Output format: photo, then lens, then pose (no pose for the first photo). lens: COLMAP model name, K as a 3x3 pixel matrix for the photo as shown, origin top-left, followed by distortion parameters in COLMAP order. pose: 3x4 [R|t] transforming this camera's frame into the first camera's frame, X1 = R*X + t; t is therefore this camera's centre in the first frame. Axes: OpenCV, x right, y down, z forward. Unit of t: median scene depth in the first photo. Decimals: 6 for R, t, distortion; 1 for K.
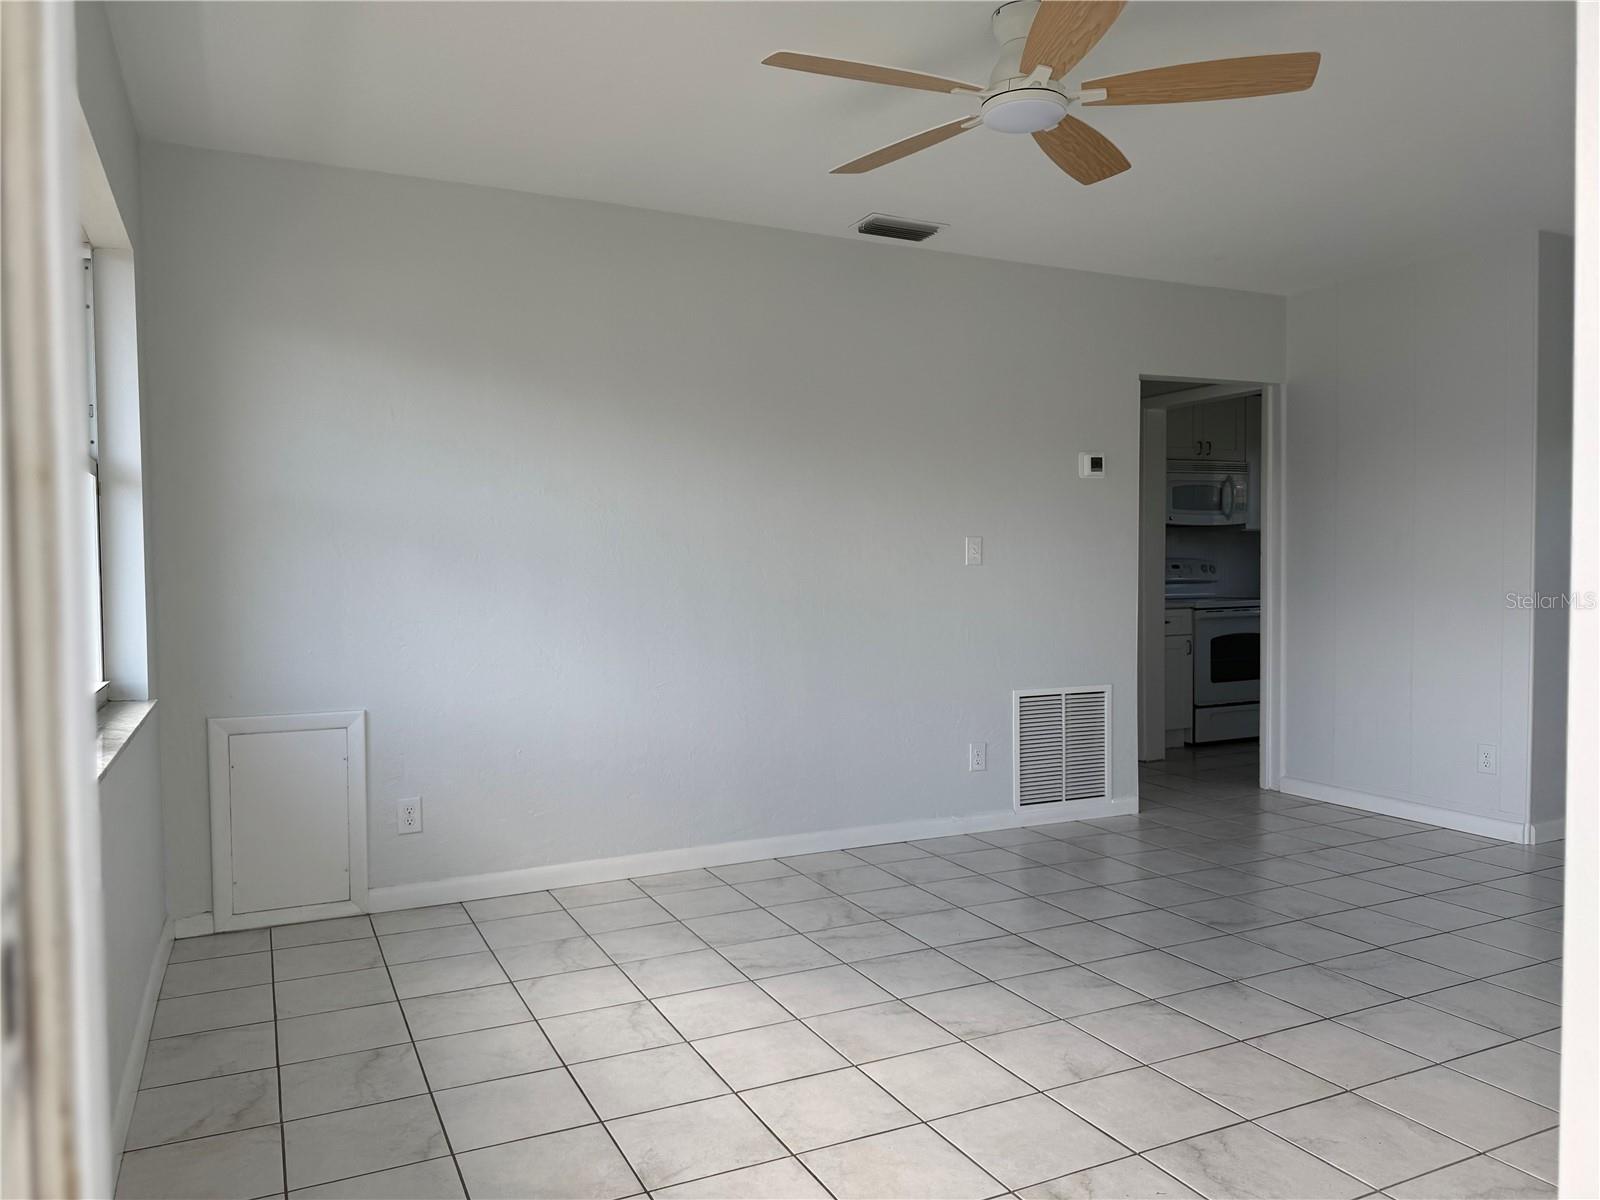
lens RADIAL K [[1117.9, 0, 800.0], [0, 1117.9, 600.0], [0, 0, 1]] dist [0.086932, -0.000889]
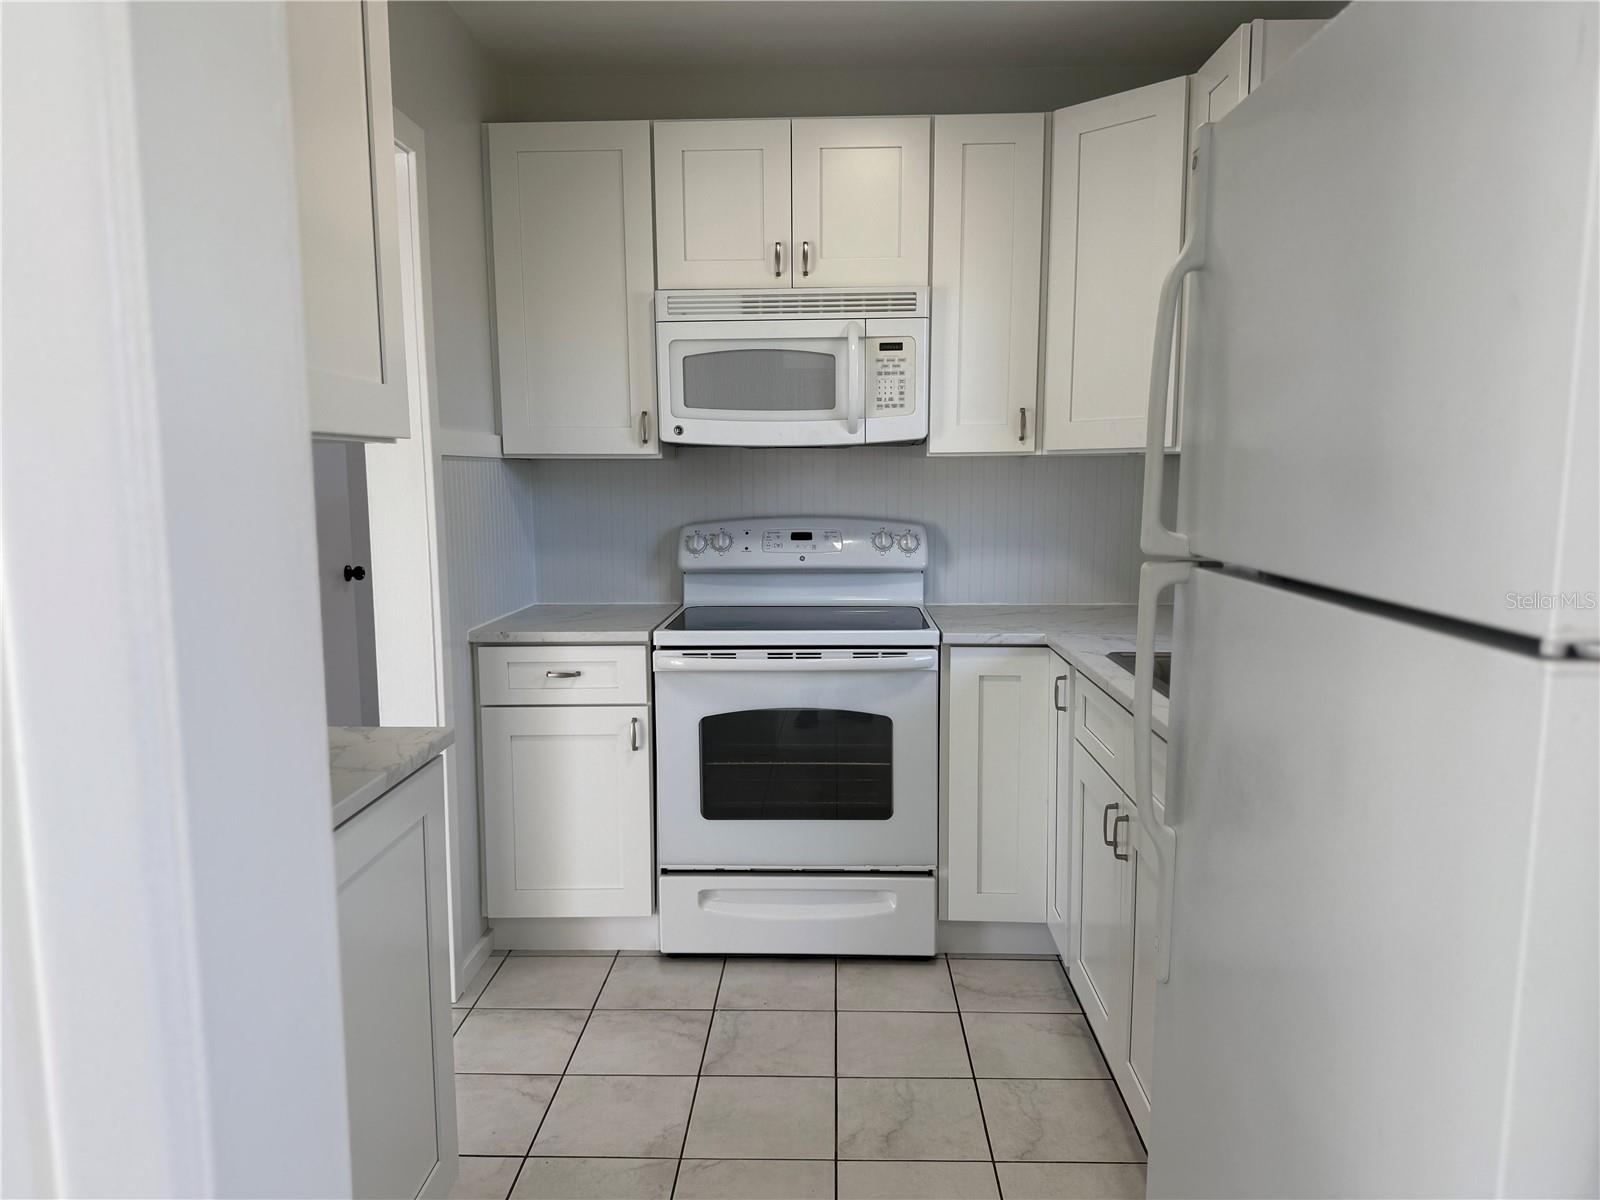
lens RADIAL K [[1117.9, 0, 800.0], [0, 1117.9, 600.0], [0, 0, 1]] dist [0.086932, -0.000889]
pose [[0.880966, 0.057139, -0.469718, 0.588884], [-0.016278, 0.995754, 0.090599, -0.048033], [0.472900, -0.072168, 0.878156, 0.653281]]
